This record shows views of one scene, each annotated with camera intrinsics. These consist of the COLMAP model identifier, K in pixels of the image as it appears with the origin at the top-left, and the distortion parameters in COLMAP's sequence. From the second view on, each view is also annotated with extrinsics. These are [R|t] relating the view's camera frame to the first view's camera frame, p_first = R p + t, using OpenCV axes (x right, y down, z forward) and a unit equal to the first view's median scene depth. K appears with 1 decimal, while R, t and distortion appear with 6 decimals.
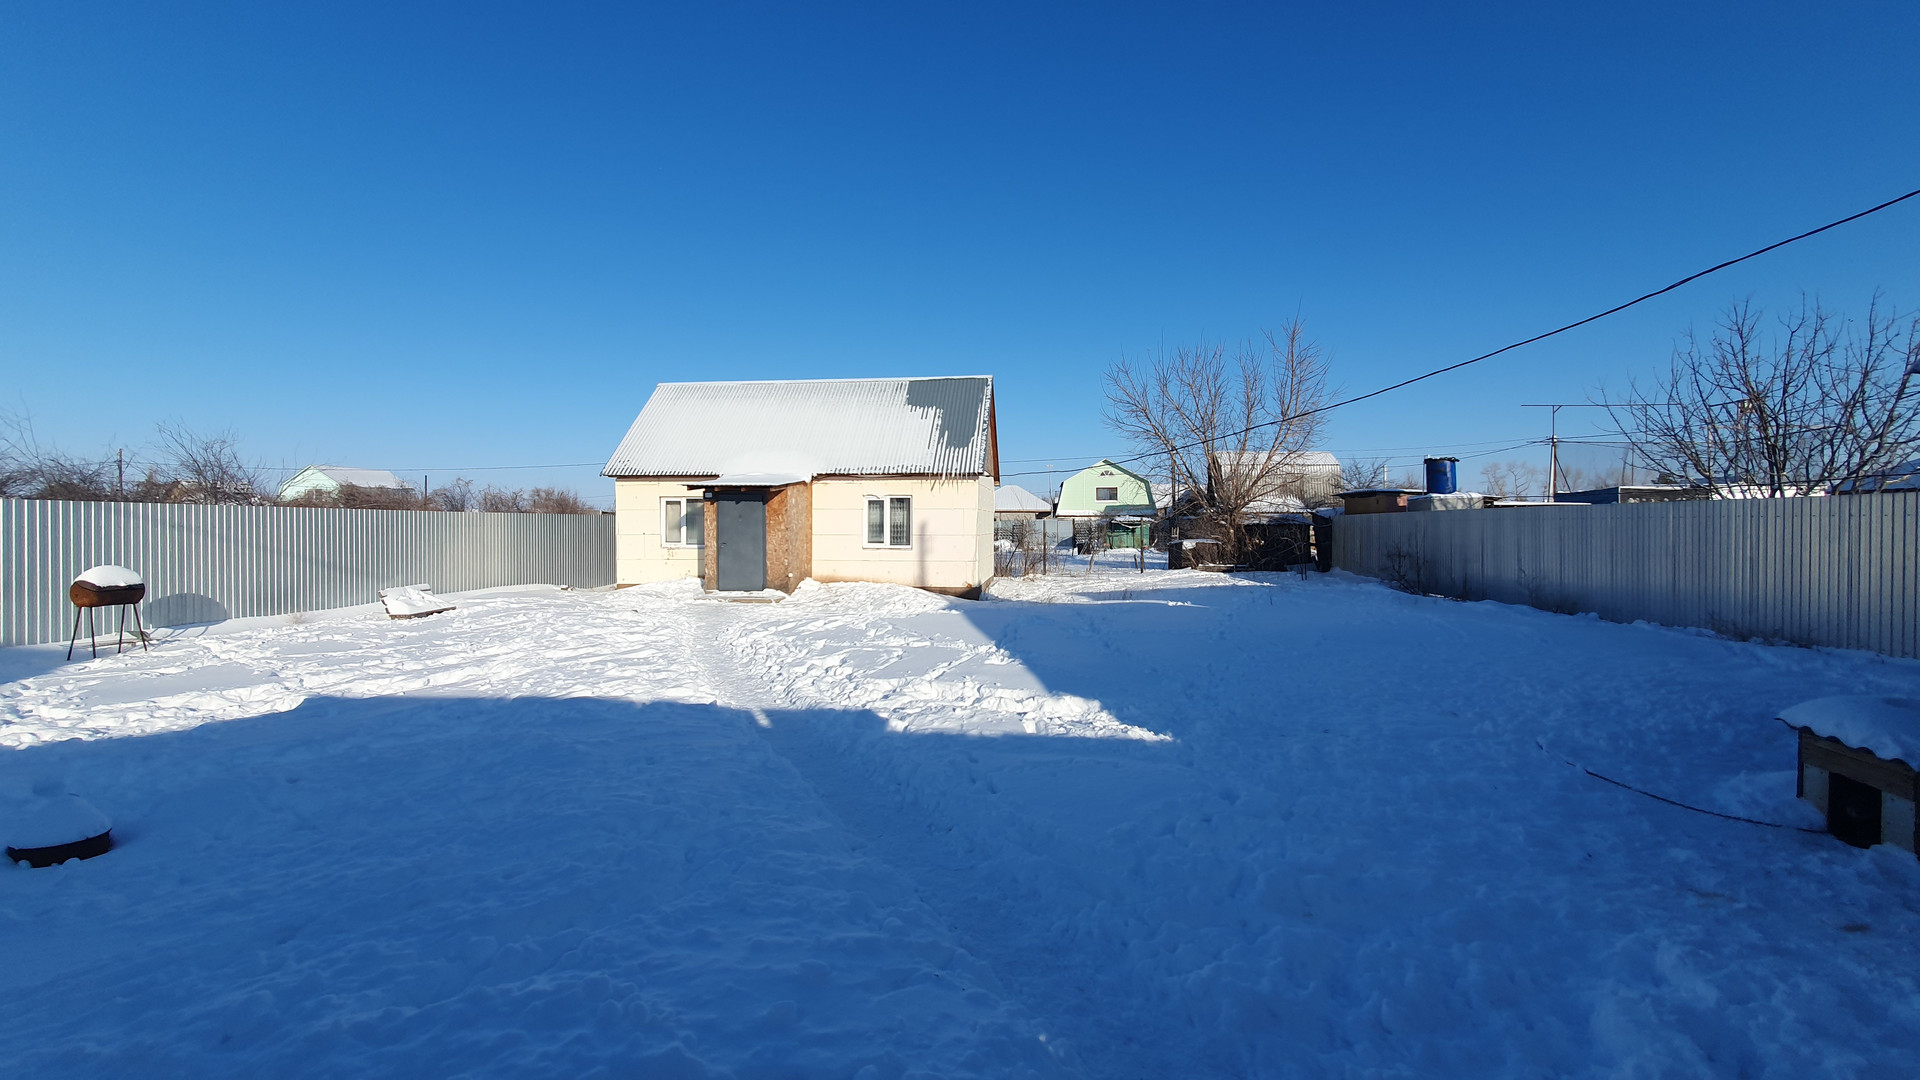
lens RADIAL K [[763.6, 0, 971.4], [0, 763.6, 538.8], [0, 0, 1]] dist [0.001652, -0.000263]
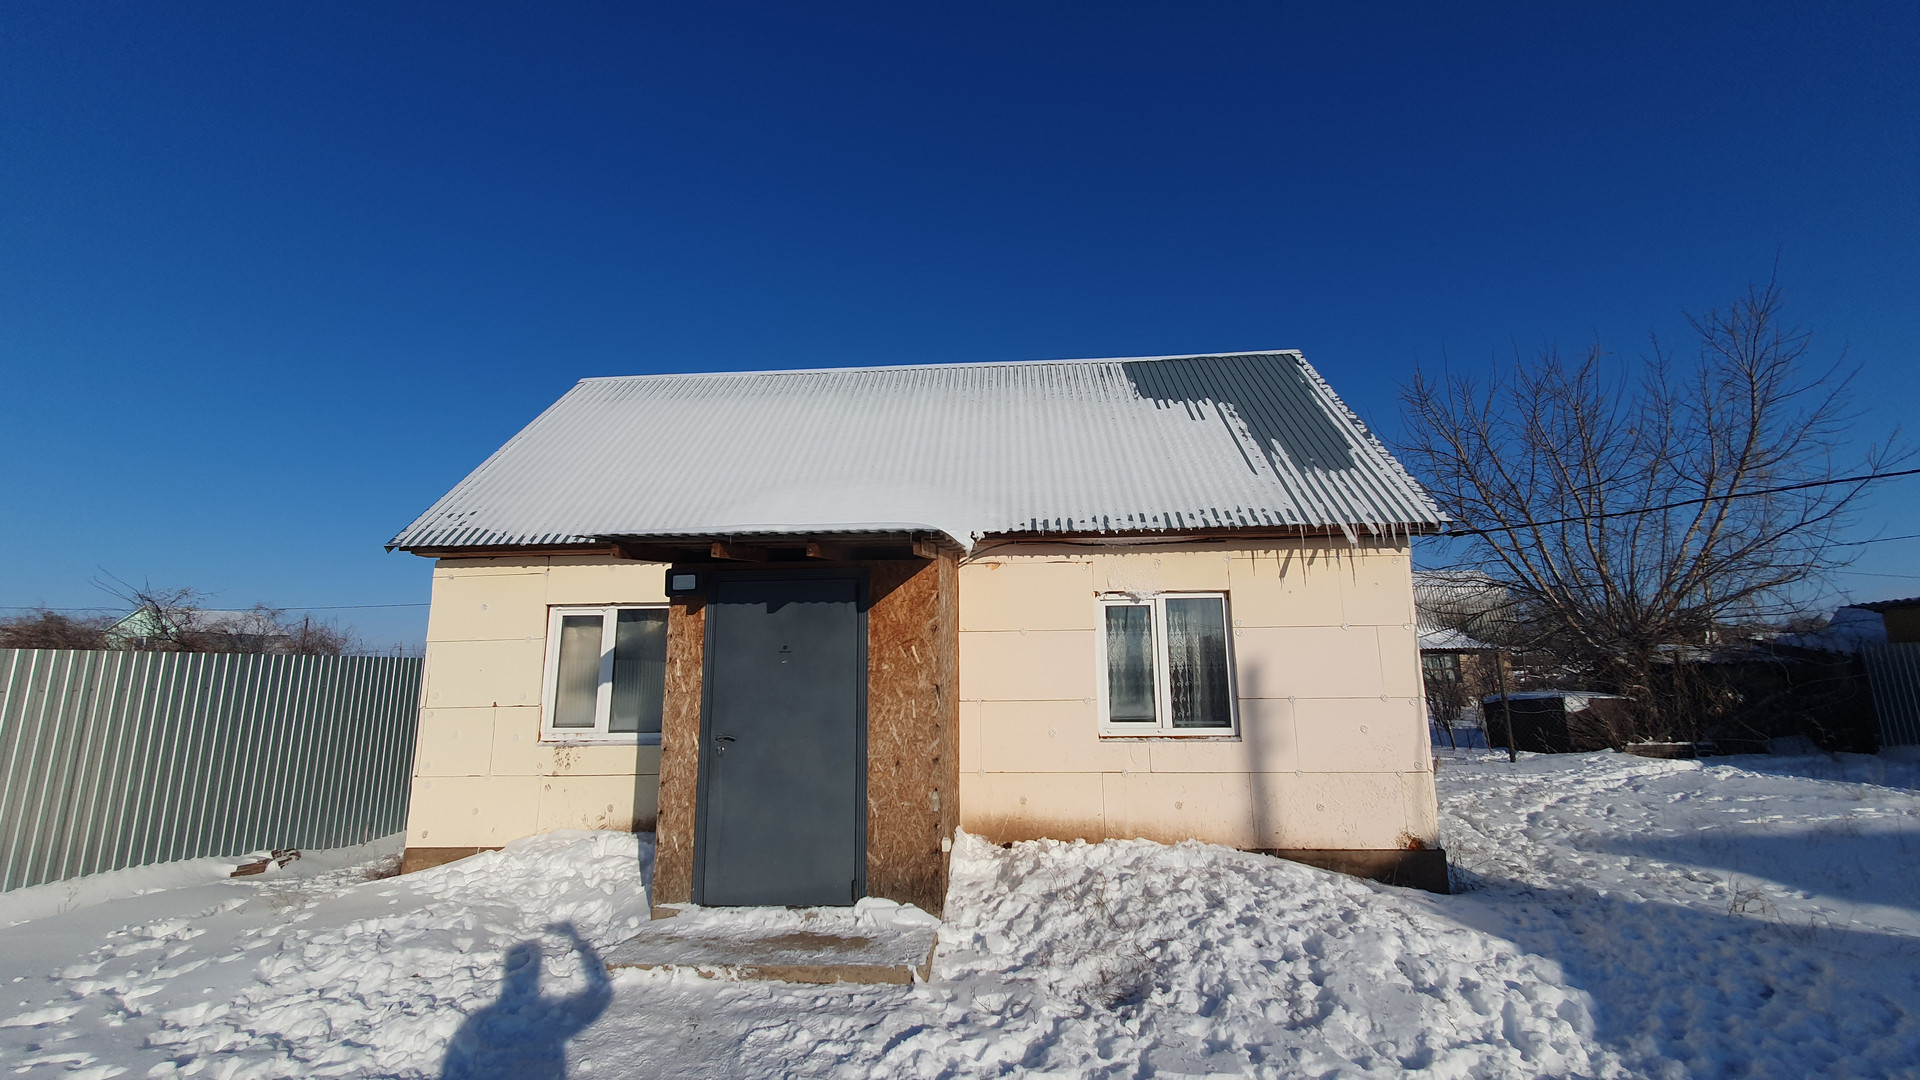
lens RADIAL K [[763.6, 0, 971.4], [0, 763.6, 538.8], [0, 0, 1]] dist [0.001652, -0.000263]
pose [[0.998655, -0.003747, 0.051704, -0.221211], [0.013467, 0.981893, -0.188959, -0.012680], [-0.050060, 0.189401, 0.980623, 0.623441]]
